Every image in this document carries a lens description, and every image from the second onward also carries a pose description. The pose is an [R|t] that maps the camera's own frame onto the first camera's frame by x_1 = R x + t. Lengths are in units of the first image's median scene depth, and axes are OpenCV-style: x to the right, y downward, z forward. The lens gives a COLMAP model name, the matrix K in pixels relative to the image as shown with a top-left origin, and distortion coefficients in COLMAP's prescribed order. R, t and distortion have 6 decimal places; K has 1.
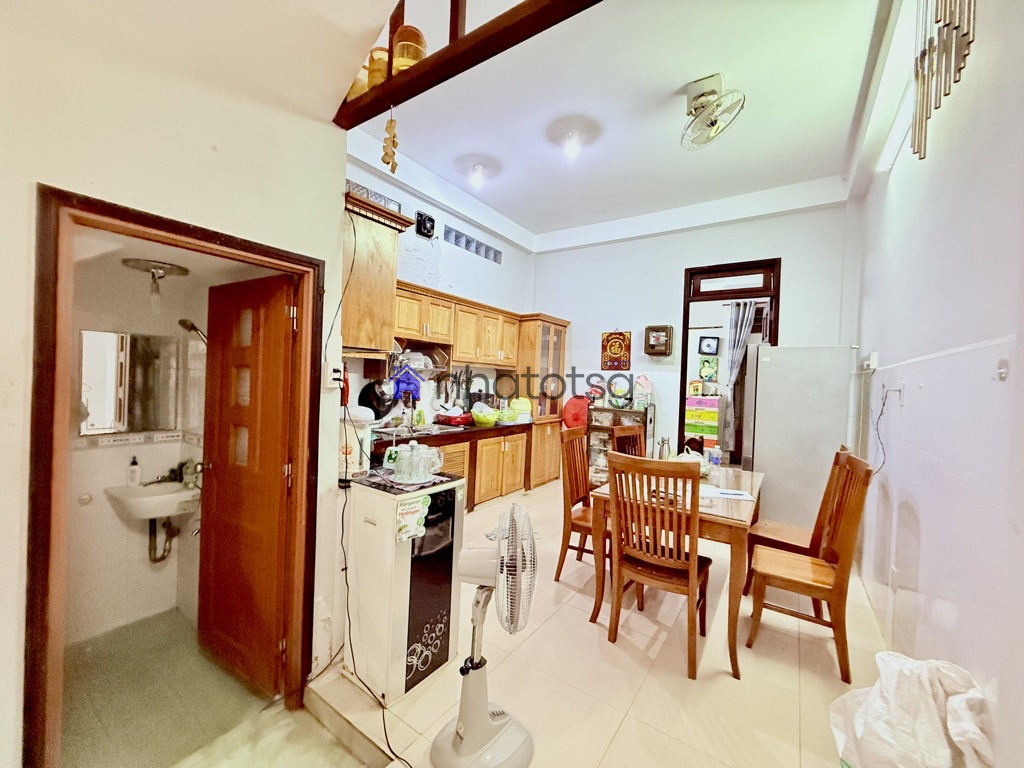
lens RADIAL K [[407.1, 0, 508.3], [0, 407.1, 381.9], [0, 0, 1]] dist [-0.000624, 0.000120]
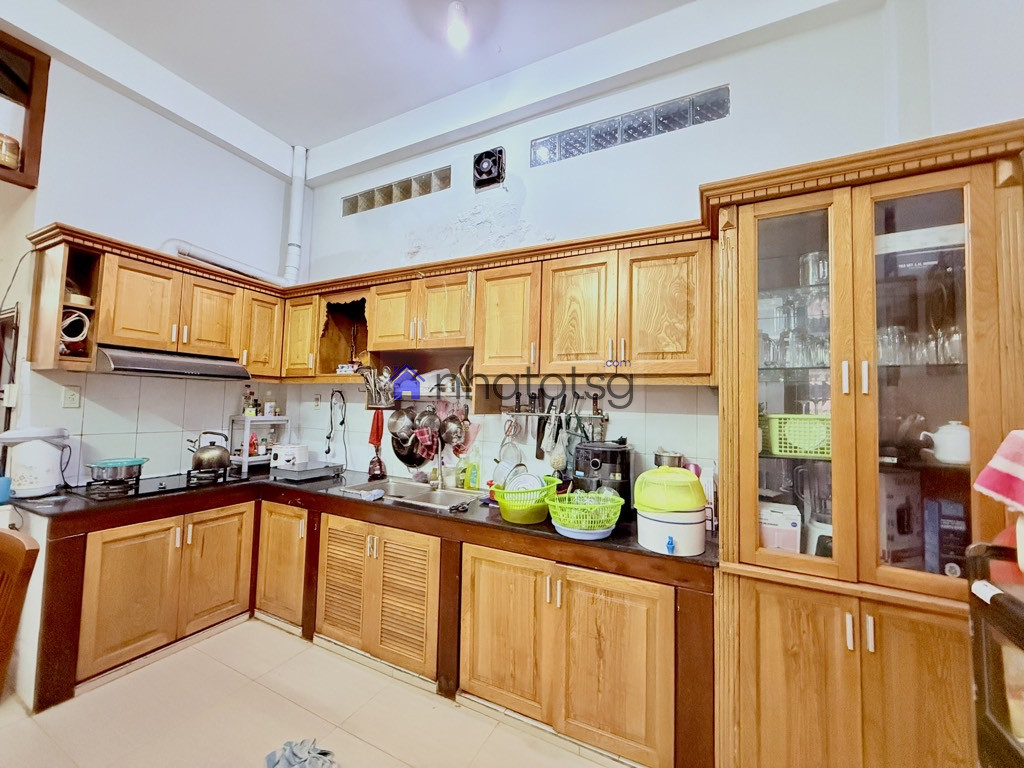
lens RADIAL K [[407.1, 0, 508.3], [0, 407.1, 381.9], [0, 0, 1]] dist [-0.000624, 0.000120]
pose [[0.148027, -0.092184, -0.984678, 0.396661], [-0.031002, 0.994725, -0.097785, 0.006836], [0.988497, 0.045002, 0.144389, 0.968107]]
